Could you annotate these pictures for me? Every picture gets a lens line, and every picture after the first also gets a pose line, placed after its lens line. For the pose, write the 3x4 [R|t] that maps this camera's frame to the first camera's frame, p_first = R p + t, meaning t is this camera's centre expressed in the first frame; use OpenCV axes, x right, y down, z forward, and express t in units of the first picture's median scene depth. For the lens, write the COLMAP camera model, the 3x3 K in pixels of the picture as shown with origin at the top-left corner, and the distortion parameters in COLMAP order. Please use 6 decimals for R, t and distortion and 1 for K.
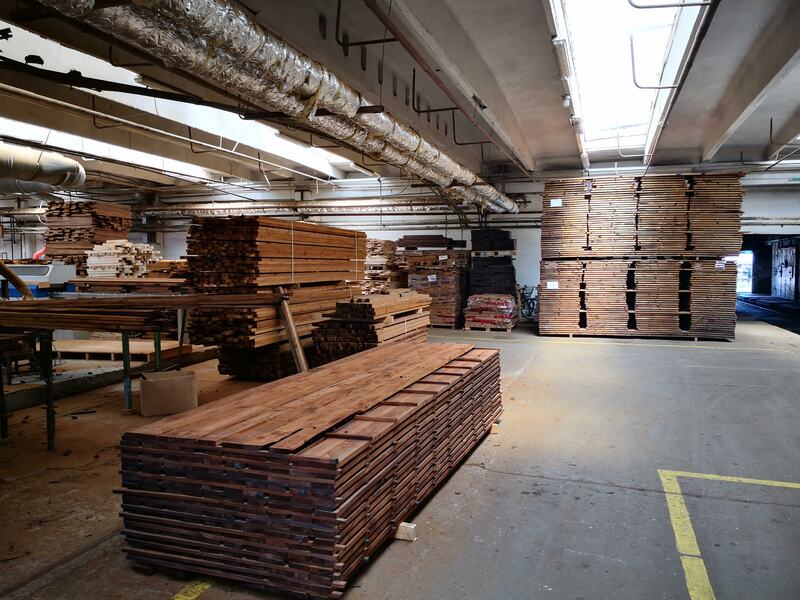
lens RADIAL K [[660.6, 0, 399.9], [0, 660.6, 298.5], [0, 0, 1]] dist [0.058292, -0.110587]
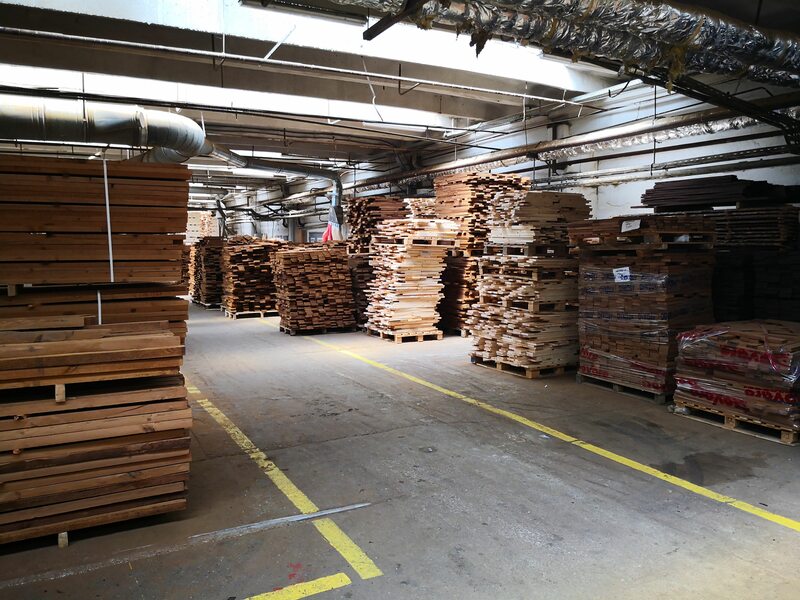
lens RADIAL K [[660.6, 0, 399.9], [0, 660.6, 298.5], [0, 0, 1]] dist [0.058292, -0.110587]
pose [[0.715767, 0.051521, -0.696436, 0.254451], [-0.030057, 0.998624, 0.042984, -0.031161], [0.697692, -0.009834, 0.716330, 0.612047]]
